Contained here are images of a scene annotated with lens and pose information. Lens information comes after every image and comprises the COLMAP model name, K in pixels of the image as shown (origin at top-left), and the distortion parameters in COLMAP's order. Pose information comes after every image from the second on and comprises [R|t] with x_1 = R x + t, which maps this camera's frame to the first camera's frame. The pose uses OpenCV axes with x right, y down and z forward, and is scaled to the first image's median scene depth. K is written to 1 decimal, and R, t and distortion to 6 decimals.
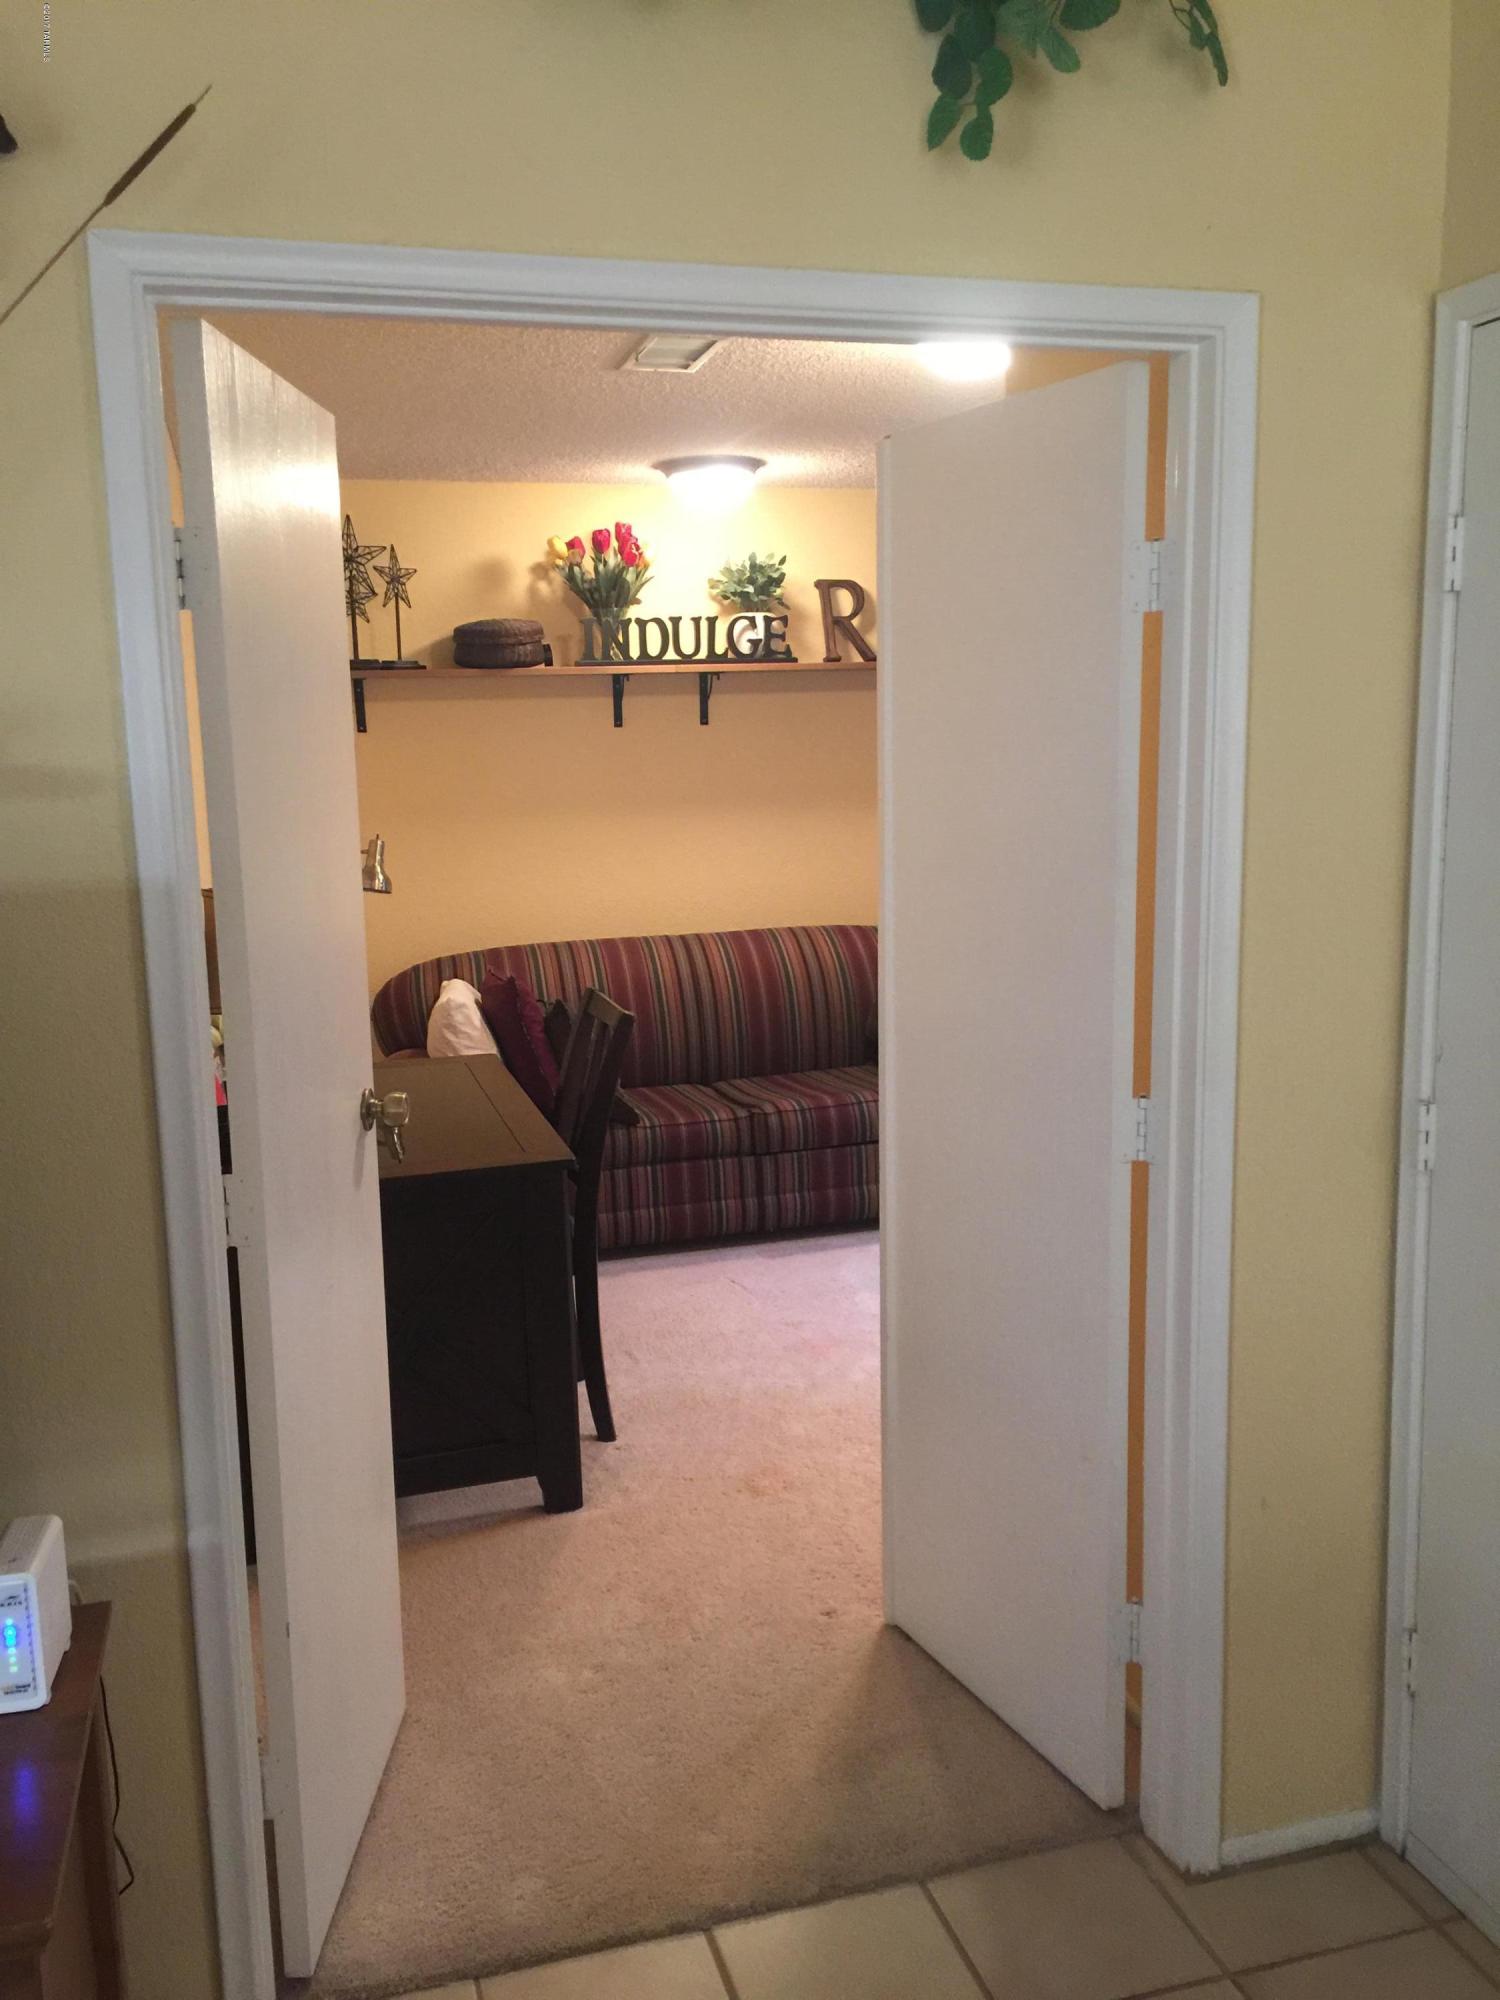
lens RADIAL K [[1699.2, 0, 749.7], [0, 1699.2, 983.9], [0, 0, 1]] dist [0.082875, -0.101013]
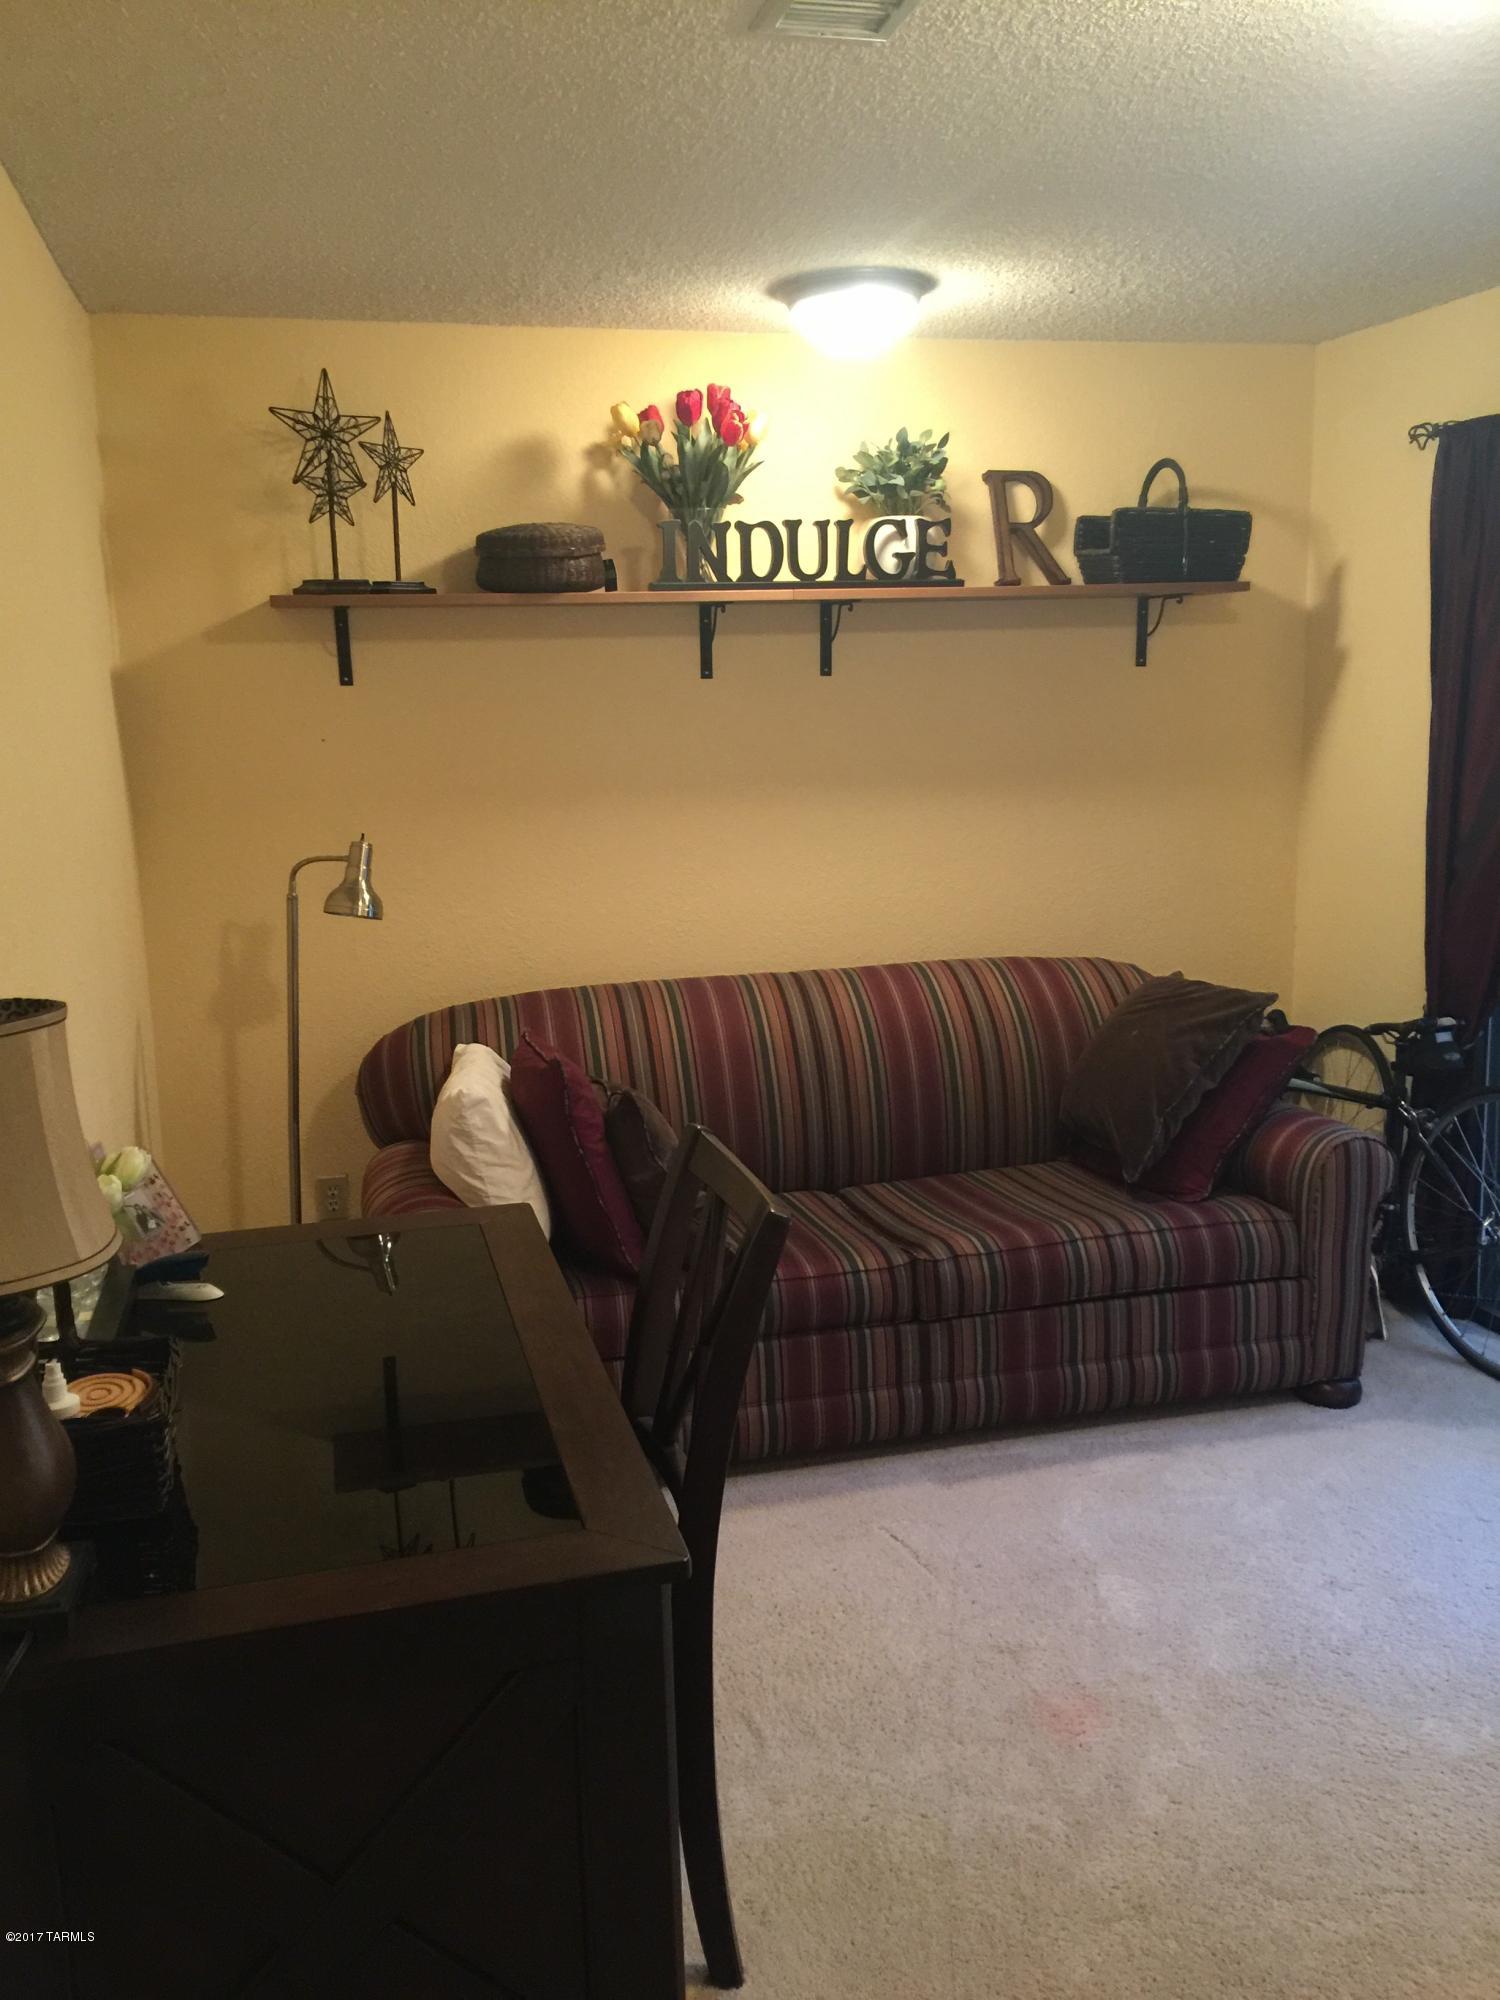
lens RADIAL K [[1704.7, 0, 741.9], [0, 1704.7, 944.7], [0, 0, 1]] dist [0.098637, -0.115110]
pose [[0.999607, 0.007063, -0.027118, -0.044197], [-0.006973, 0.999970, 0.003402, -0.043925], [0.027142, -0.003212, 0.999626, 0.299209]]
